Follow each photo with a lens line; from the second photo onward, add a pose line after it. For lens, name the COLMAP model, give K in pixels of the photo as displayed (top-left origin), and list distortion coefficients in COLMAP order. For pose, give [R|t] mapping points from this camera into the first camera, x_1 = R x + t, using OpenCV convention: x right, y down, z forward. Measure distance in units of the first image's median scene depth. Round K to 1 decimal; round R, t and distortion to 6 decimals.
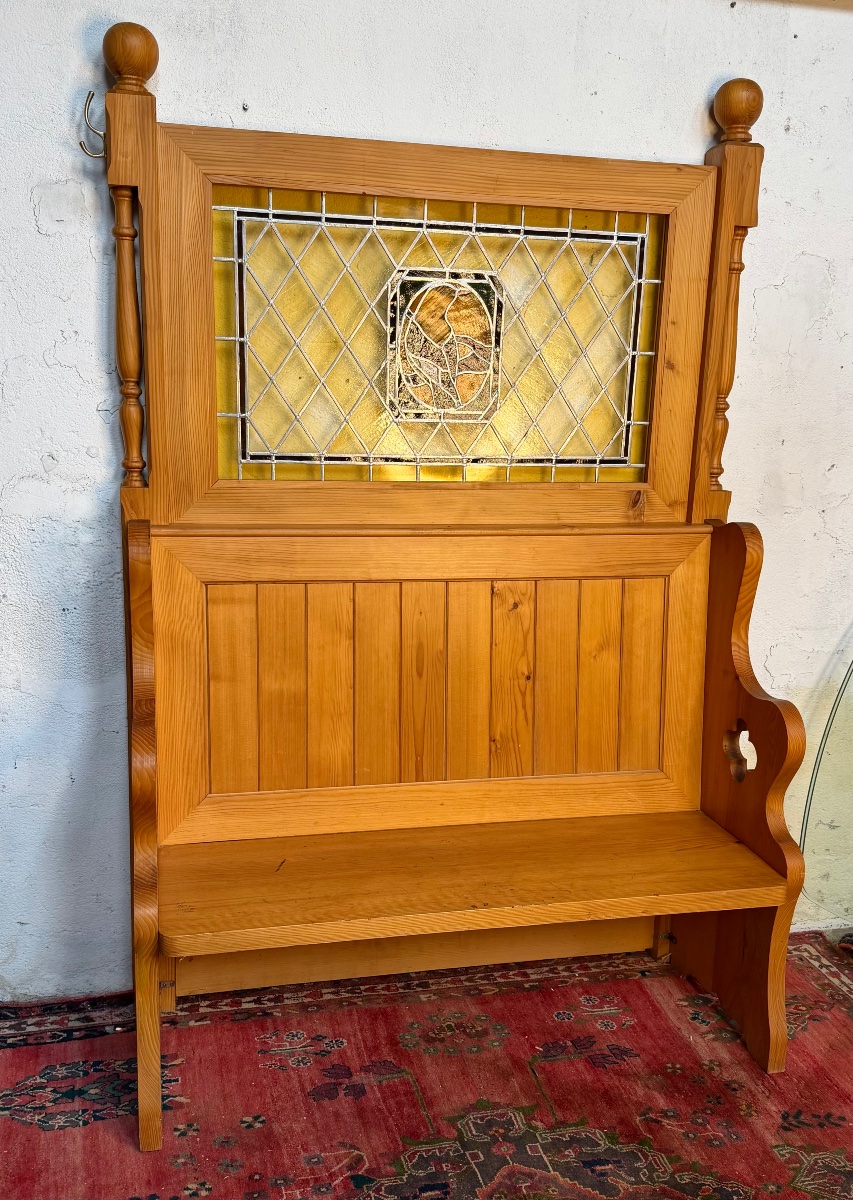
lens RADIAL K [[1110.5, 0, 421.4], [0, 1110.5, 638.7], [0, 0, 1]] dist [0.081916, -0.120370]
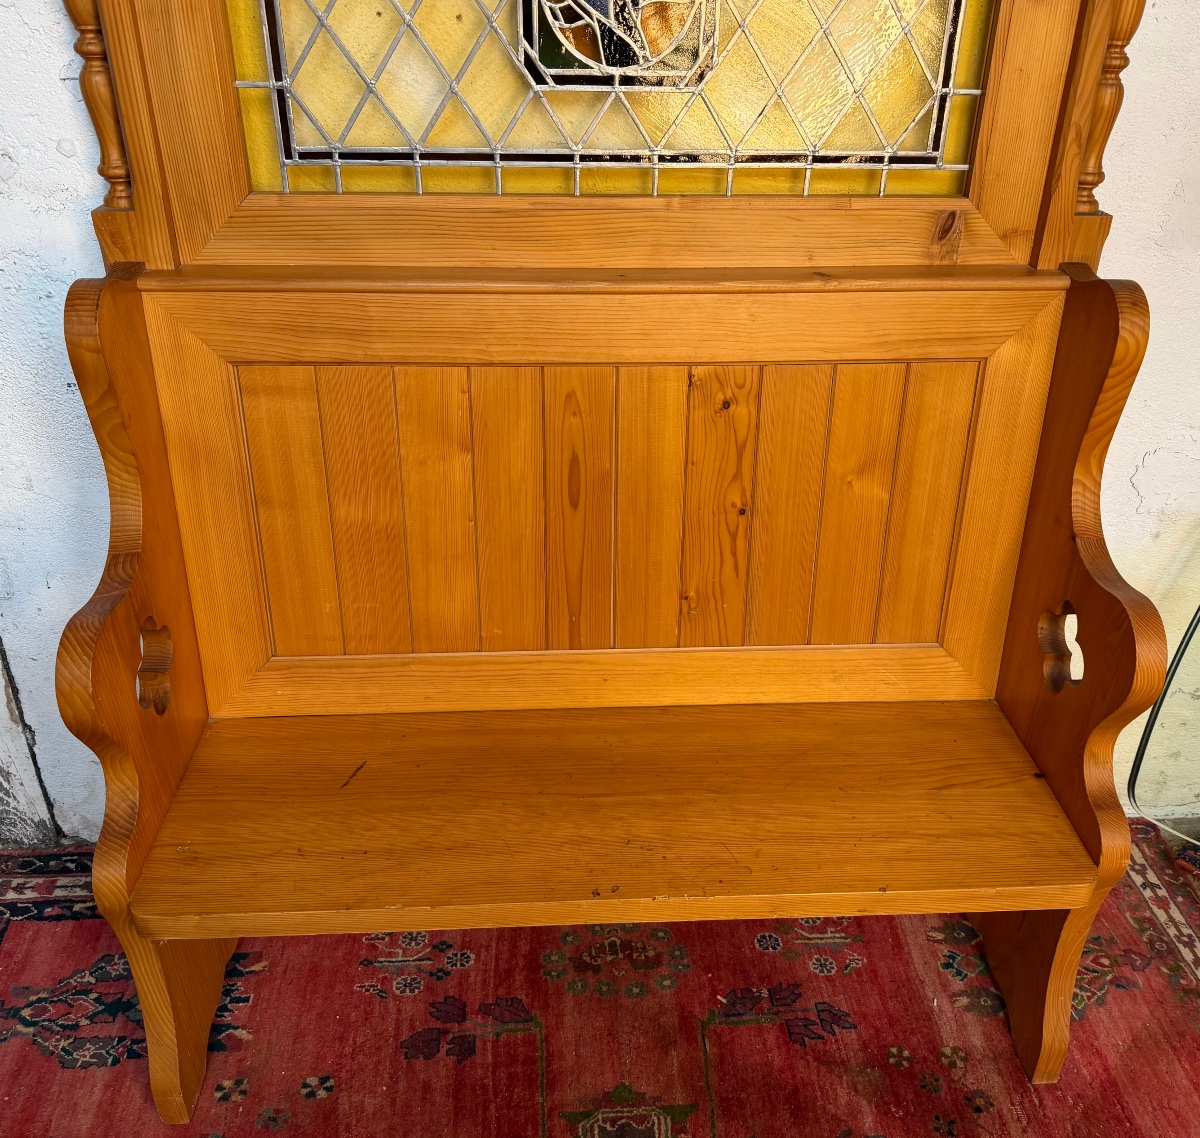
lens RADIAL K [[1065.8, 0, 616.1], [0, 1065.8, 567.4], [0, 0, 1]] dist [0.049413, -0.073644]
pose [[0.985757, 0.071856, -0.152050, 0.126575], [-0.026698, 0.959522, 0.280367, -0.113663], [0.166042, -0.272314, 0.947774, 0.395163]]
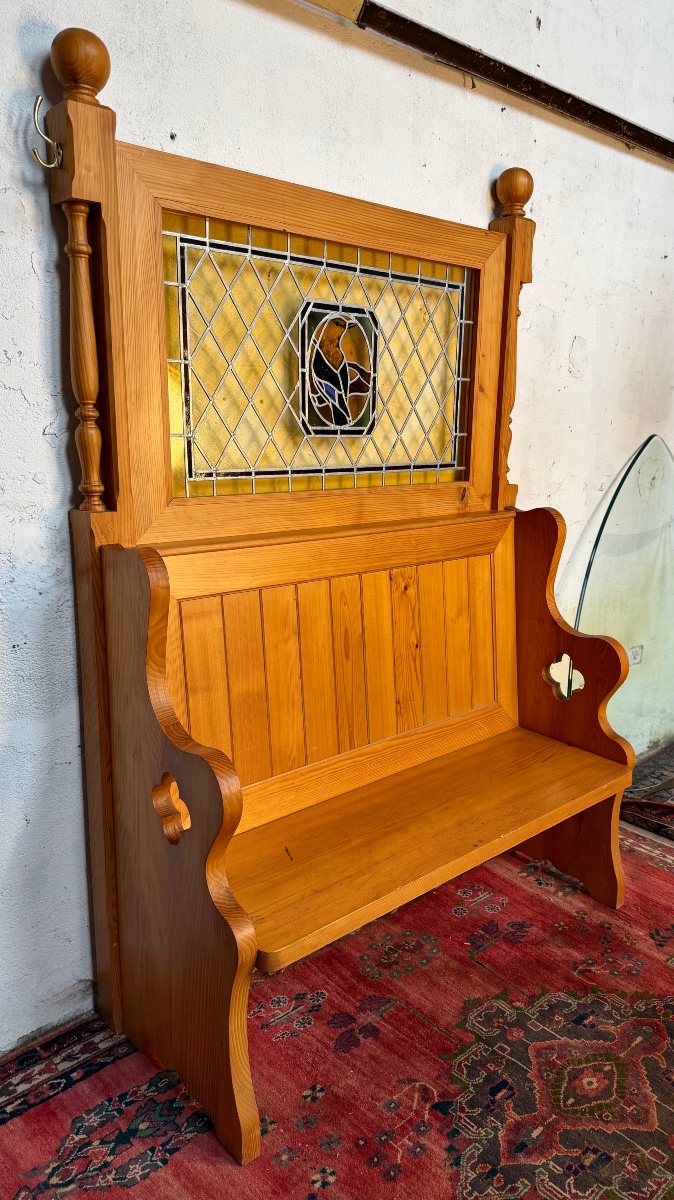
lens RADIAL K [[841.4, 0, 367.0], [0, 841.4, 603.3], [0, 0, 1]] dist [0.041605, -0.044842]
pose [[0.873758, -0.119348, 0.471491, -0.394760], [0.114618, 0.992649, 0.038861, -0.056001], [-0.472663, 0.020087, 0.881014, 0.229304]]
